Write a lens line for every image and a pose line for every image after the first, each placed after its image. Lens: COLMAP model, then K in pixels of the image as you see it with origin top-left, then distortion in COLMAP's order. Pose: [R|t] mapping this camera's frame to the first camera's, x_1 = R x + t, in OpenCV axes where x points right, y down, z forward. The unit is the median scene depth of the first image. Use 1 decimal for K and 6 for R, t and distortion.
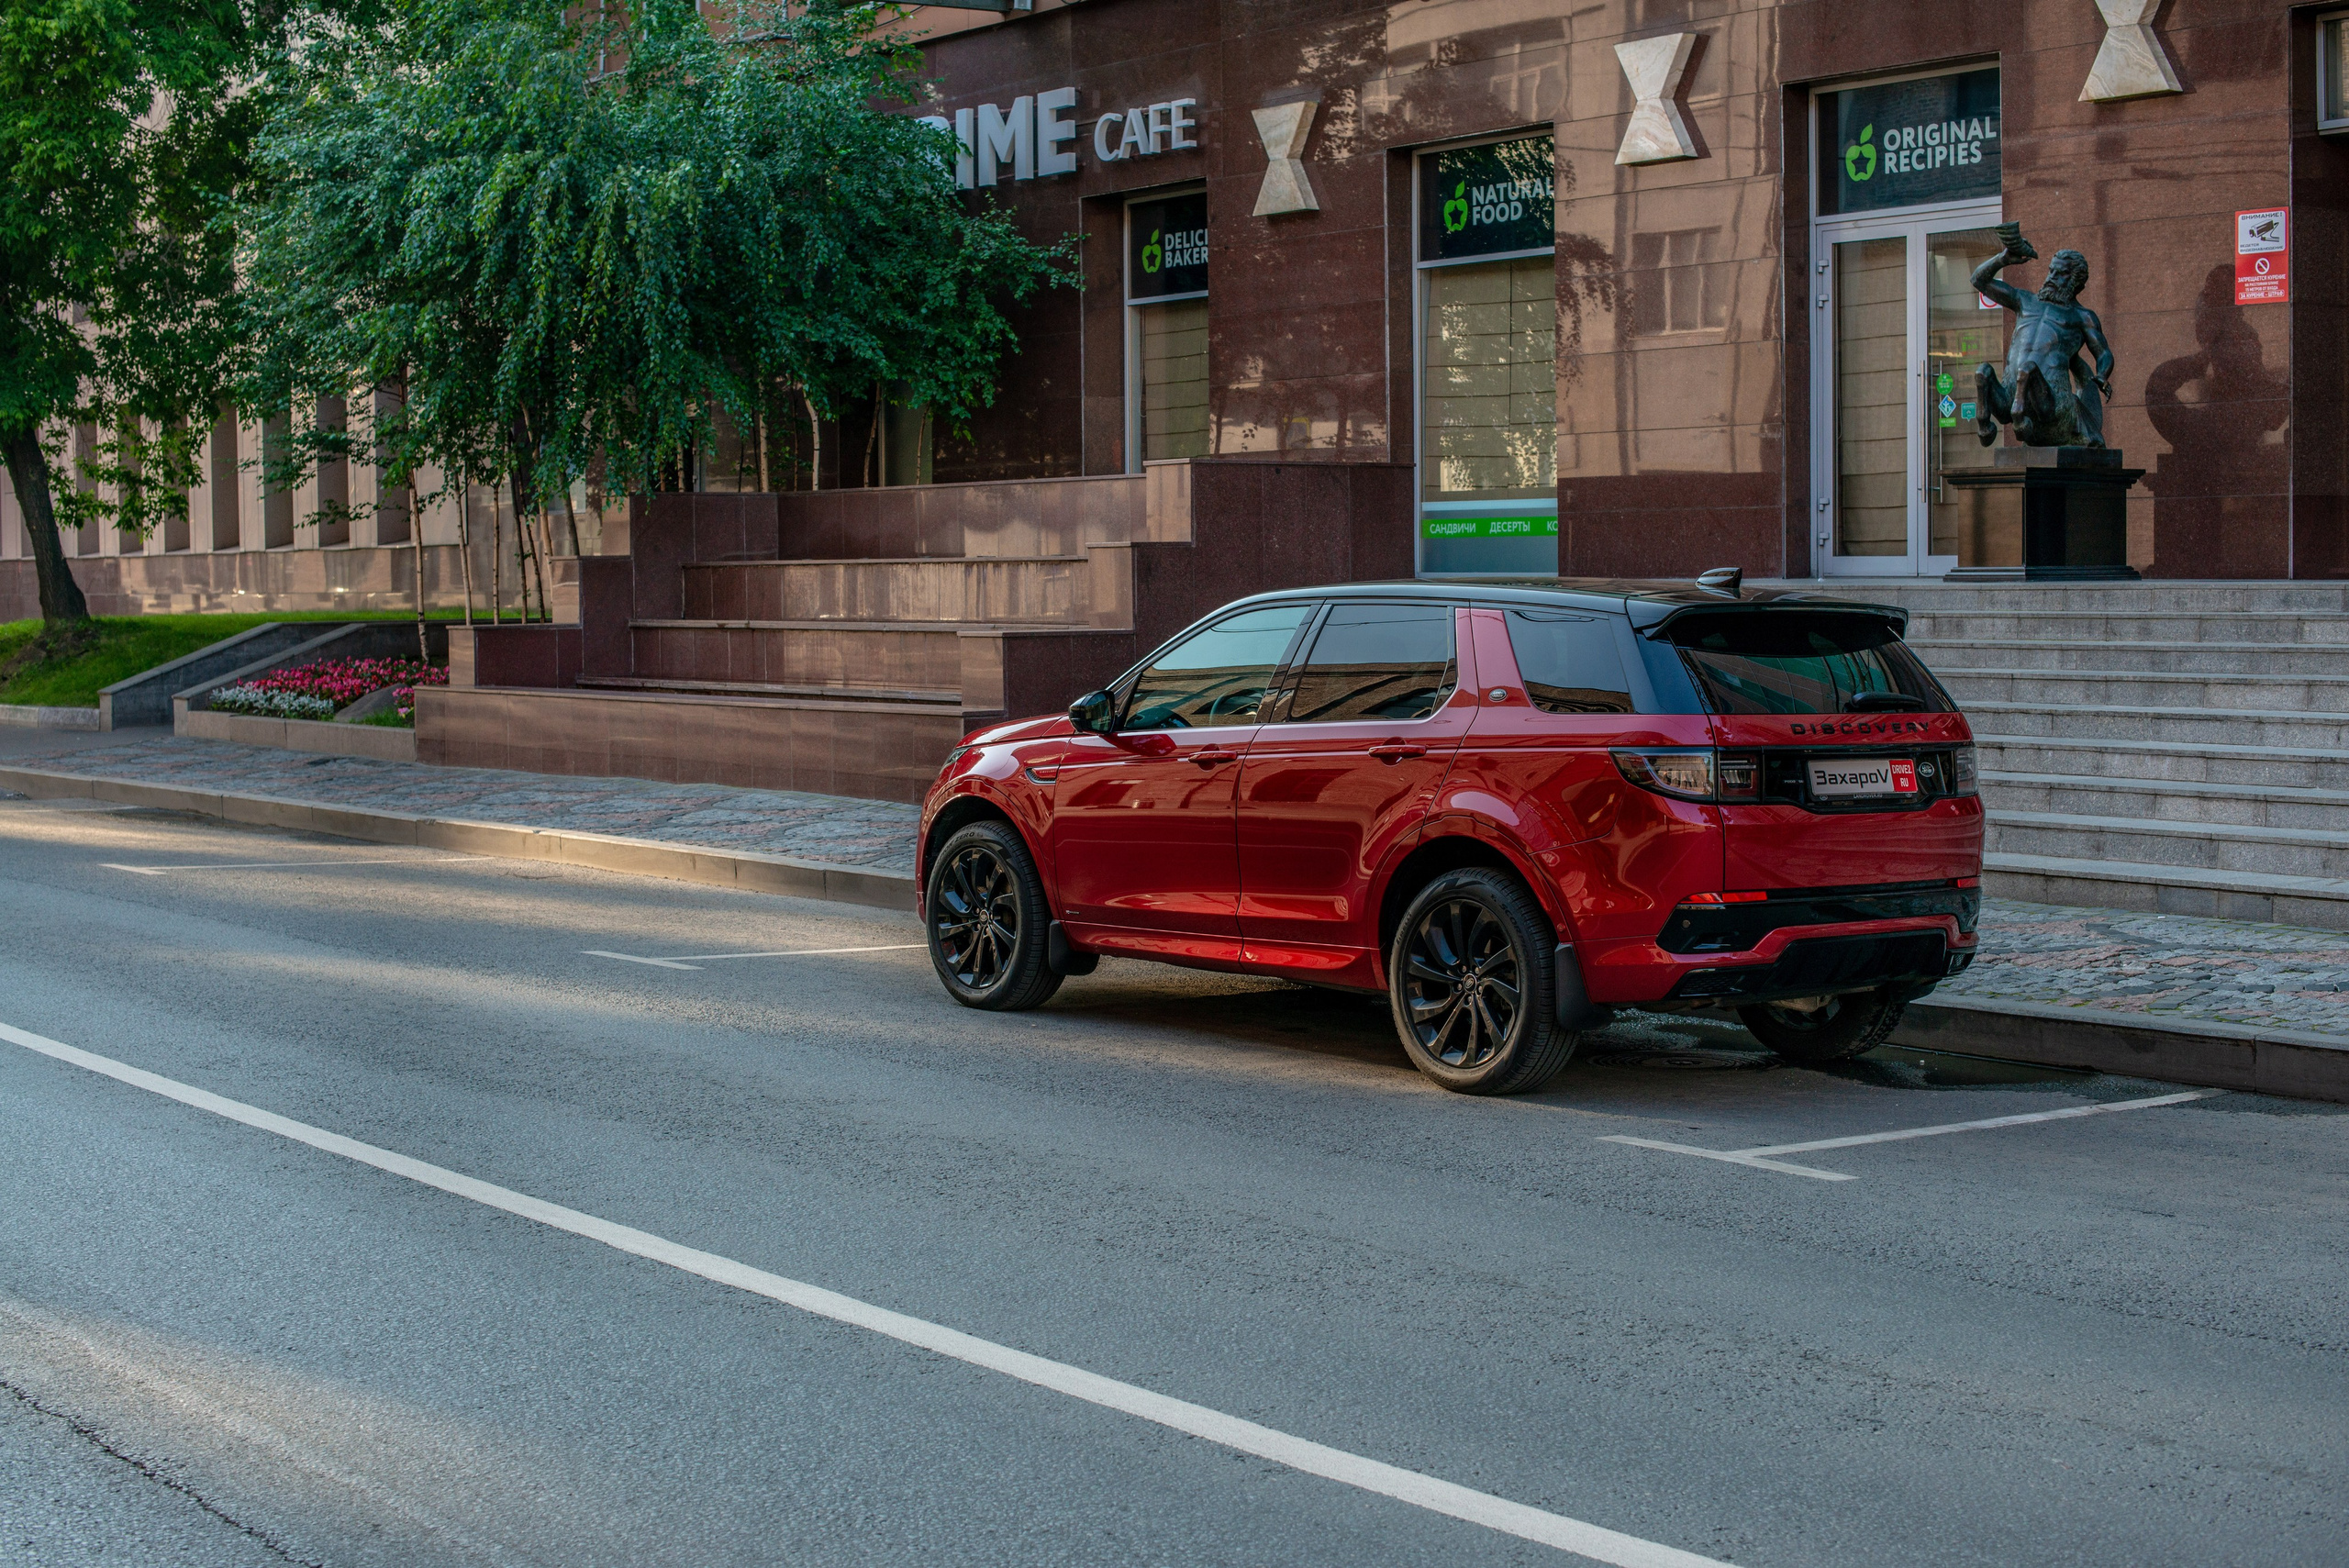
lens RADIAL K [[3388.6, 0, 1174.5], [0, 3388.6, 784.0], [0, 0, 1]] dist [-0.127965, 0.086807]
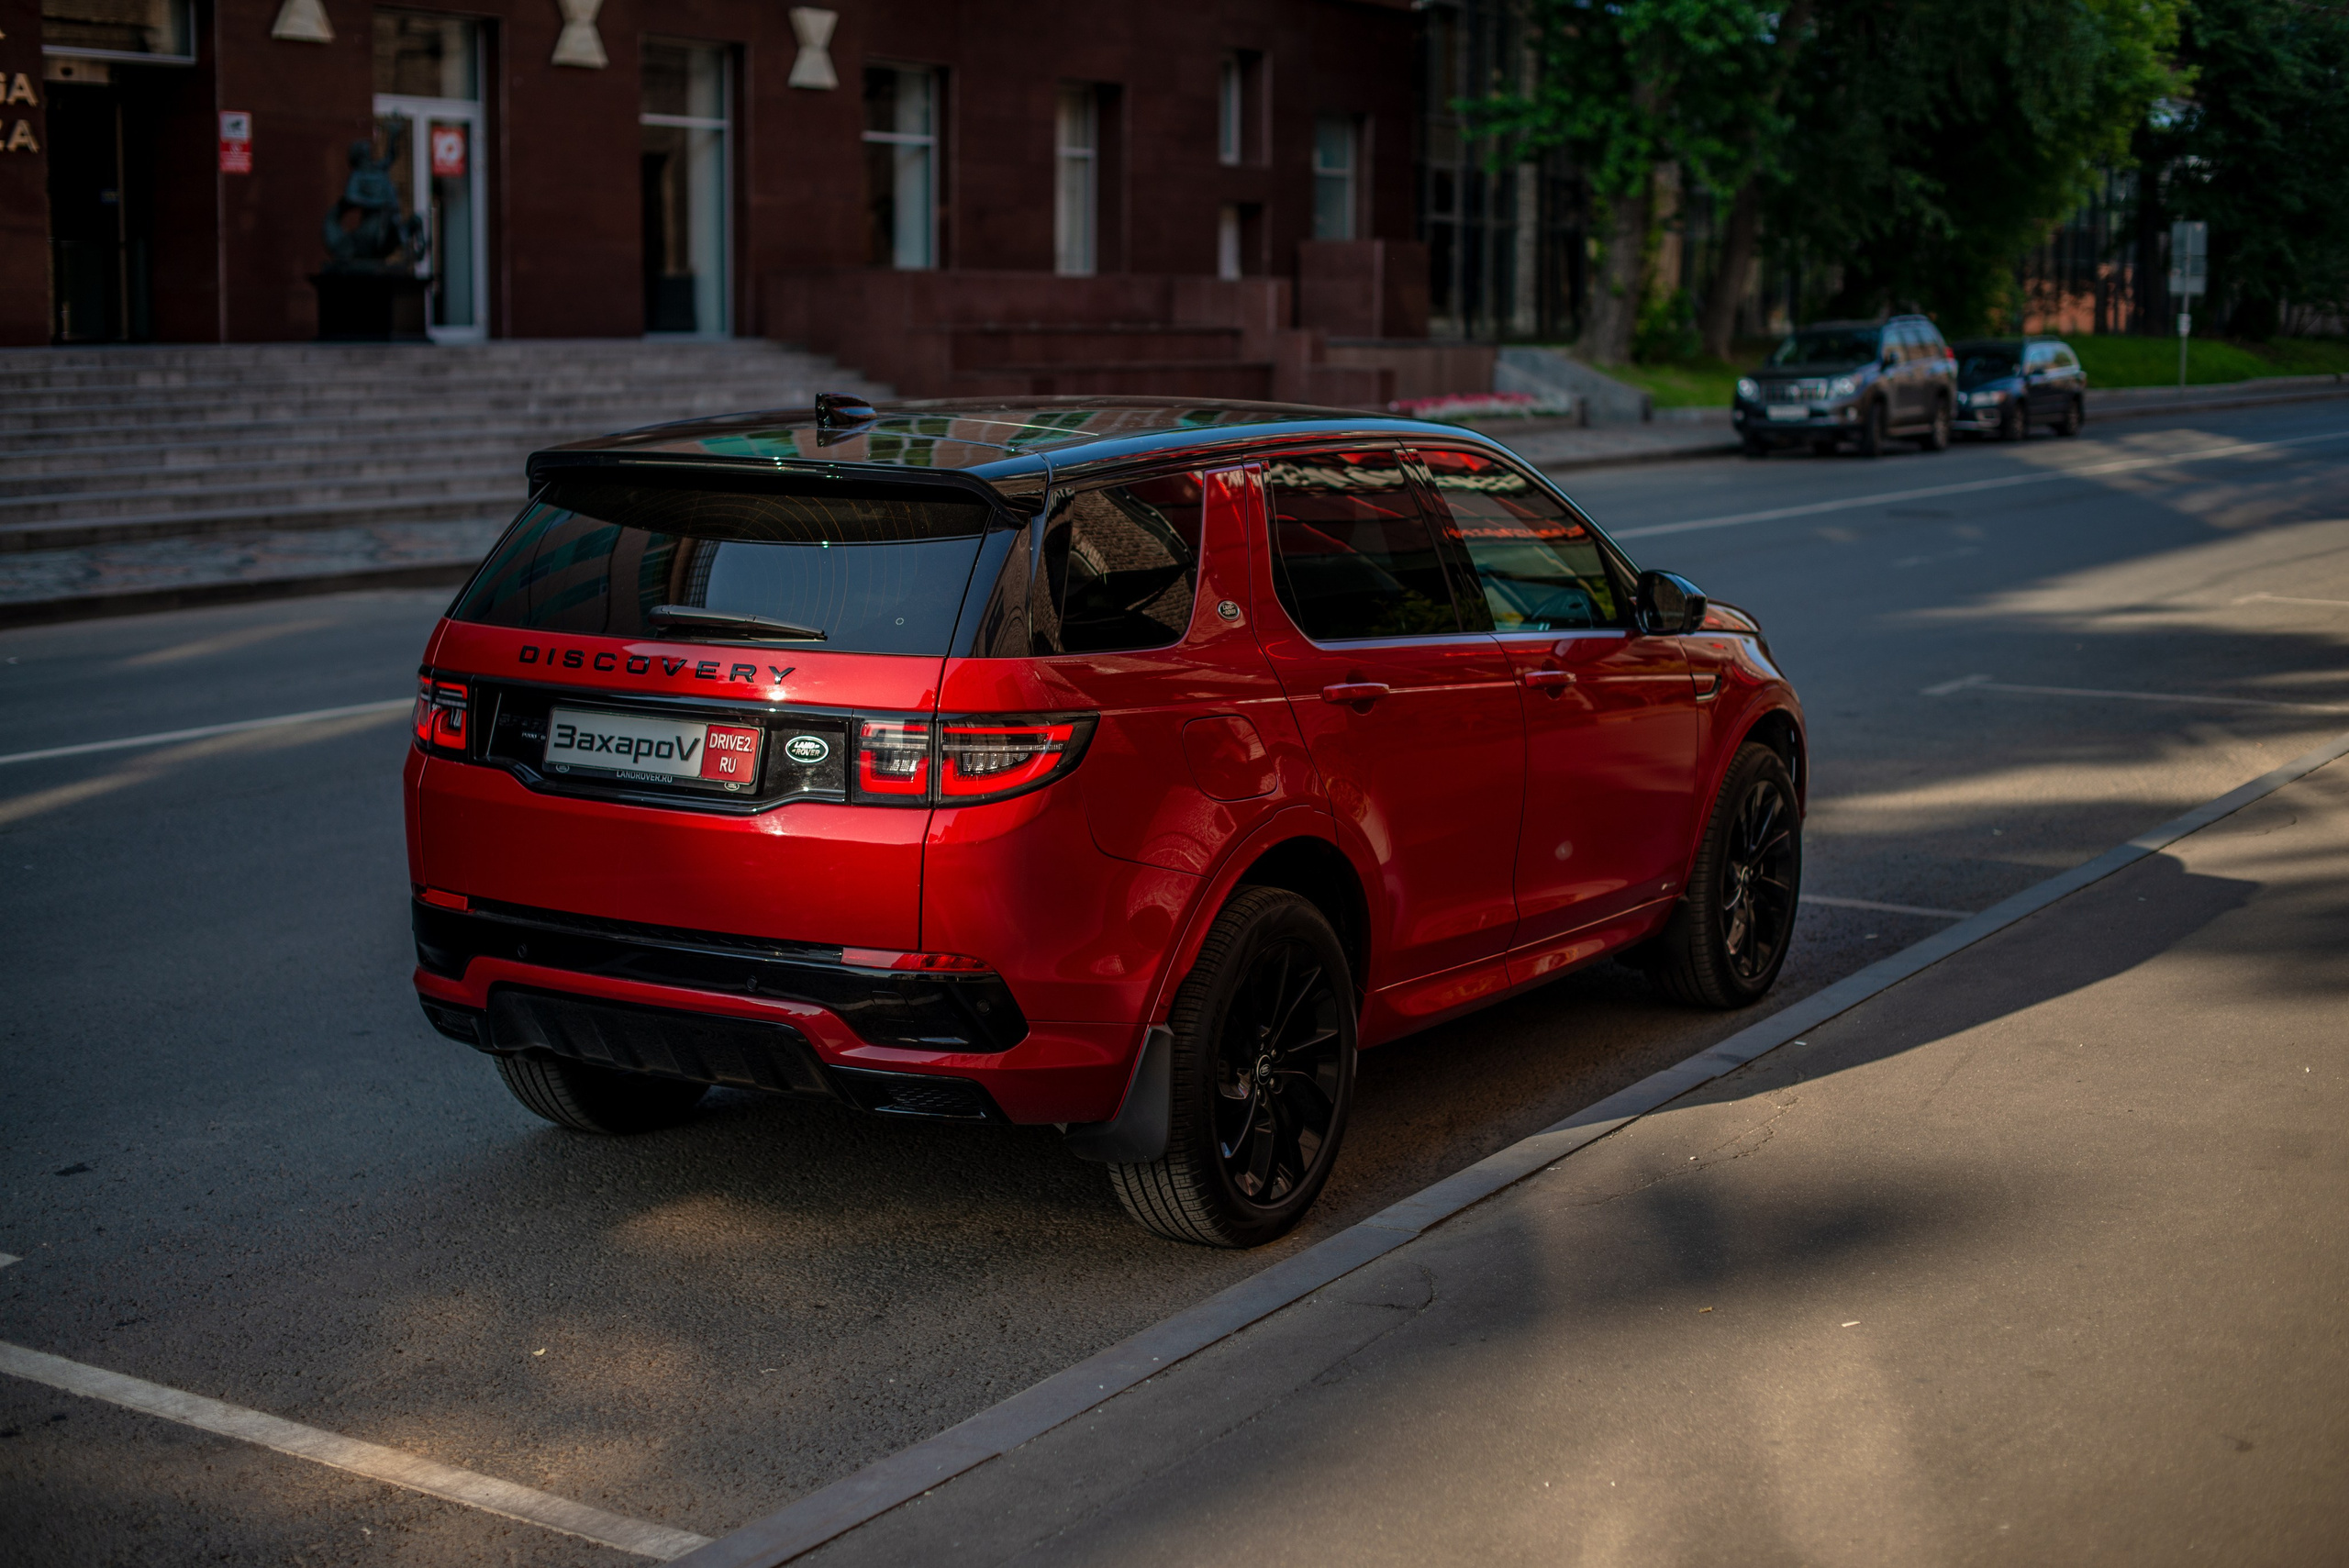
lens RADIAL K [[3388.6, 0, 1174.5], [0, 3388.6, 784.0], [0, 0, 1]] dist [-0.127965, 0.086807]
pose [[-0.373162, -0.122736, 0.919612, -1.436485], [0.052966, 0.986776, 0.153192, -0.074697], [-0.926253, 0.105874, -0.361727, 1.142204]]
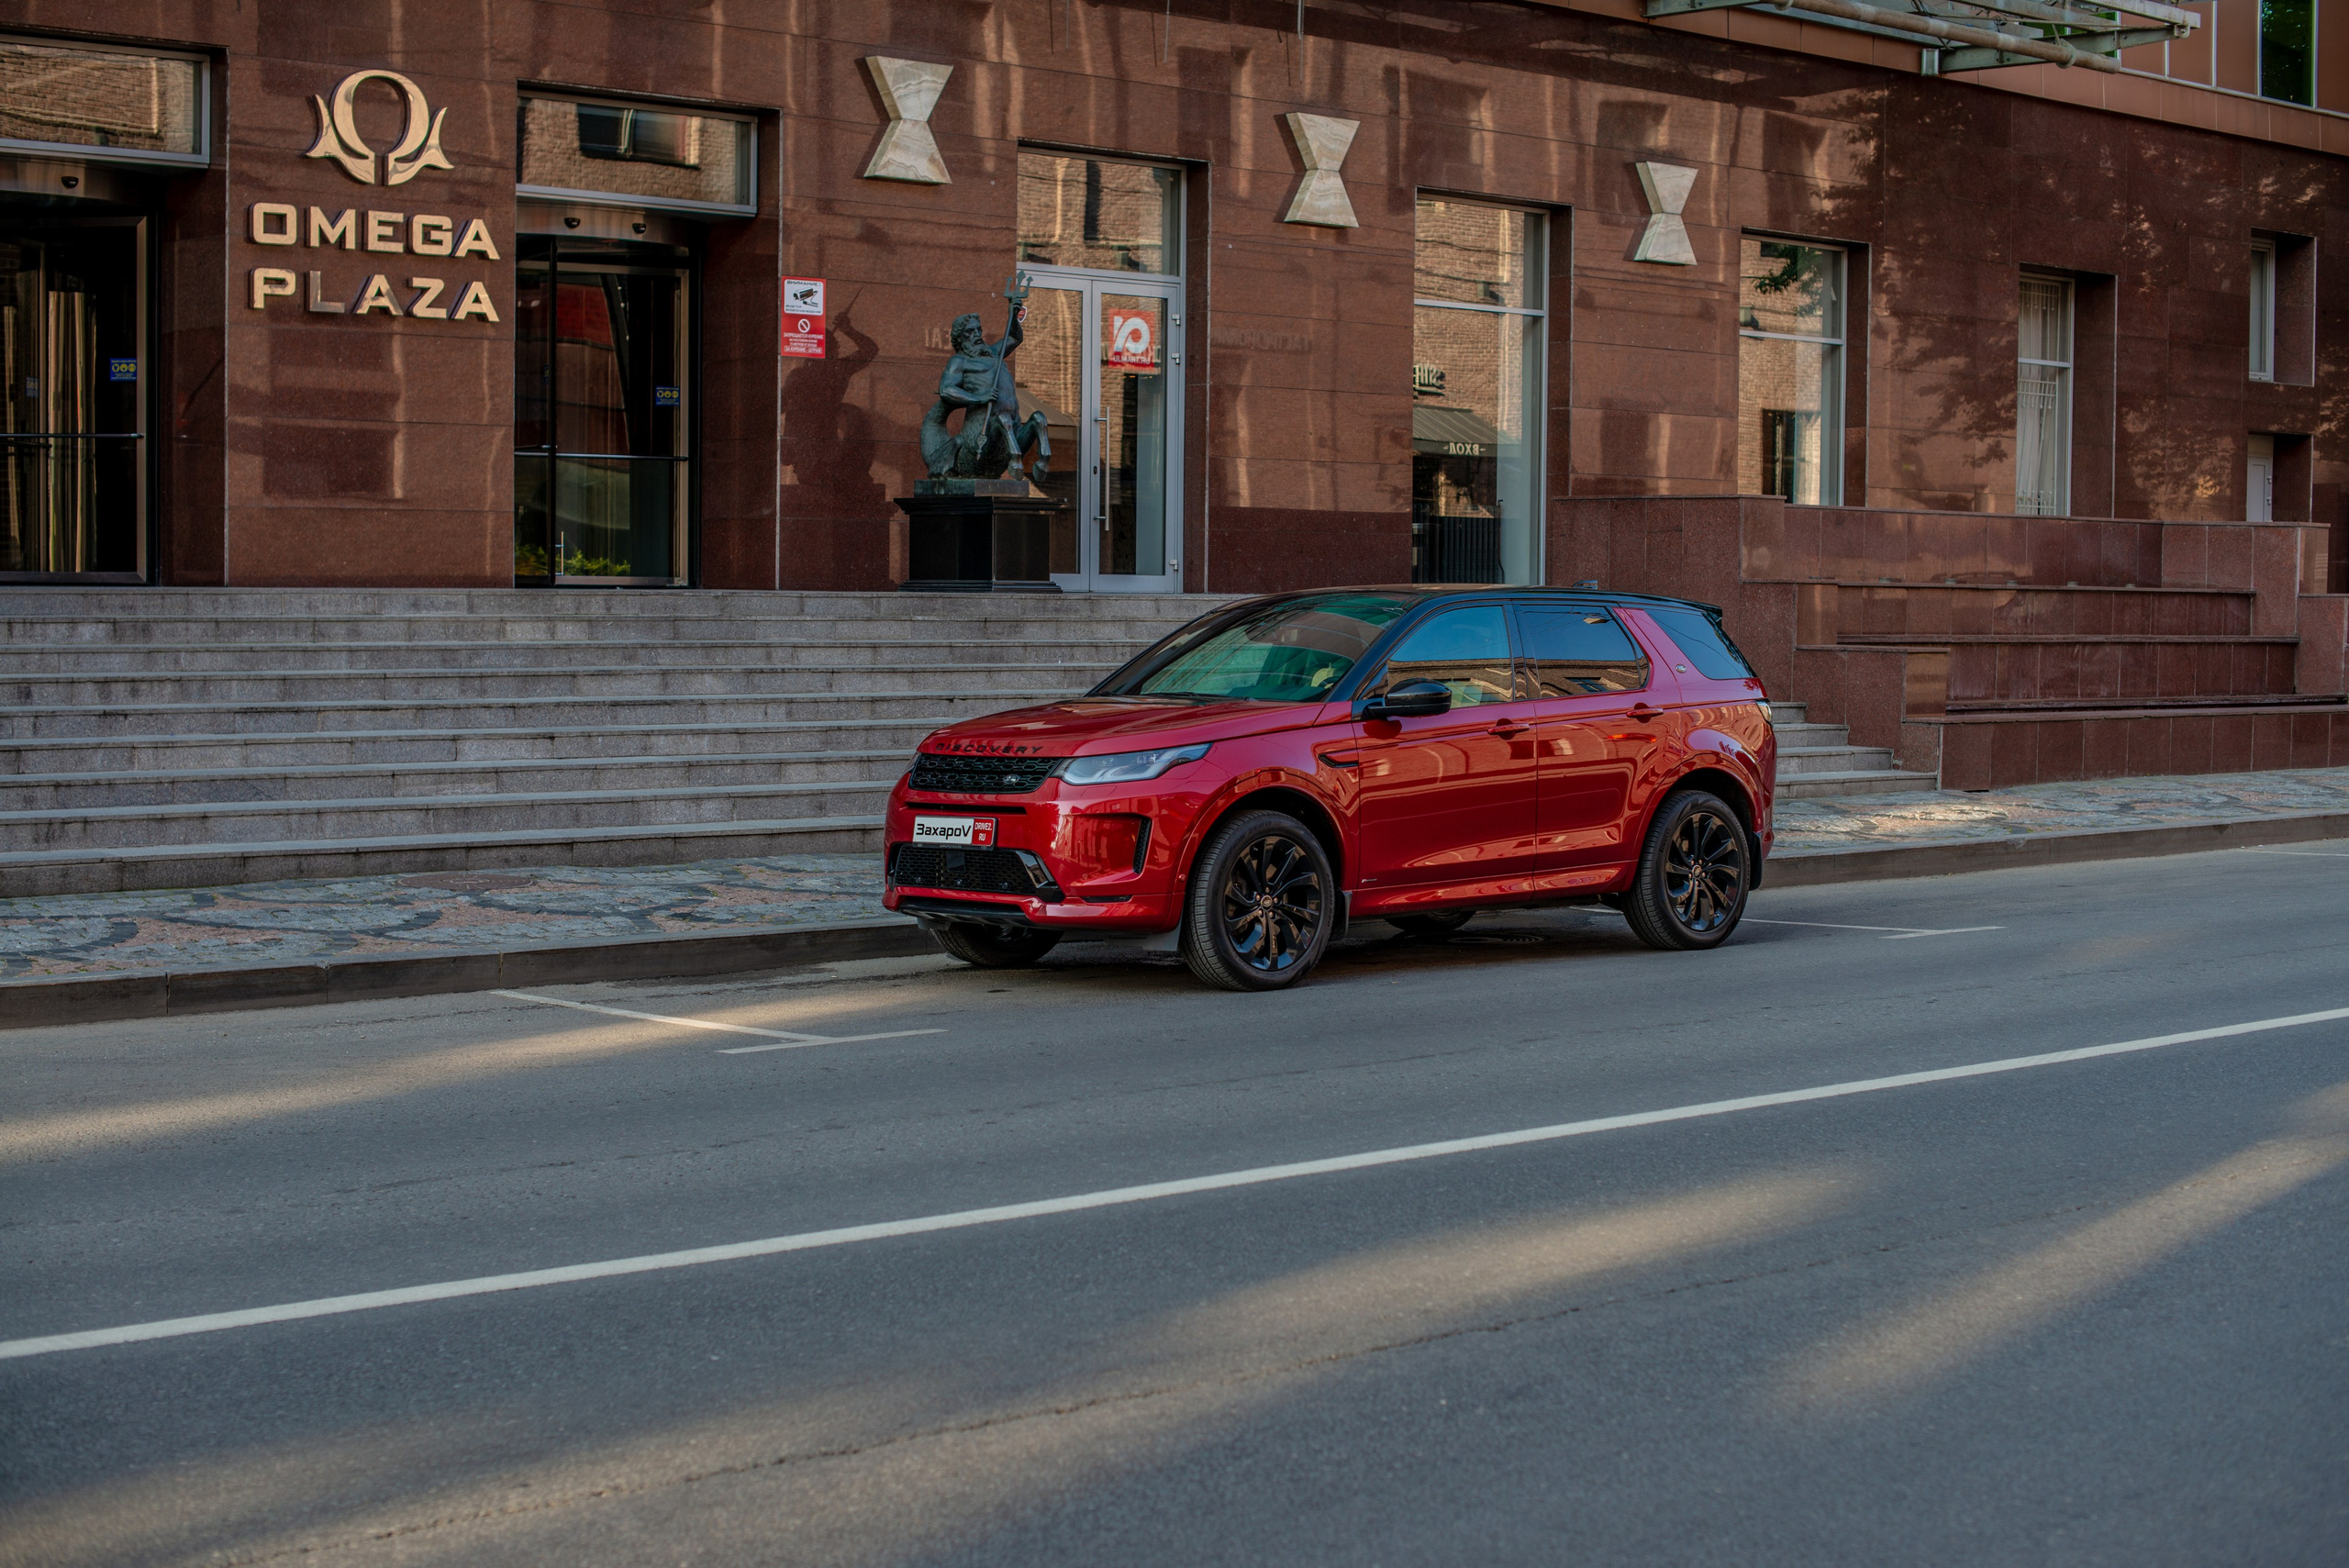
lens RADIAL K [[3388.6, 0, 1174.5], [0, 3388.6, 784.0], [0, 0, 1]] dist [-0.127965, 0.086807]
pose [[-0.063466, -0.049240, 0.996769, -0.845841], [0.052513, 0.997234, 0.052607, -0.041753], [-0.996601, 0.055682, -0.060705, 0.837975]]
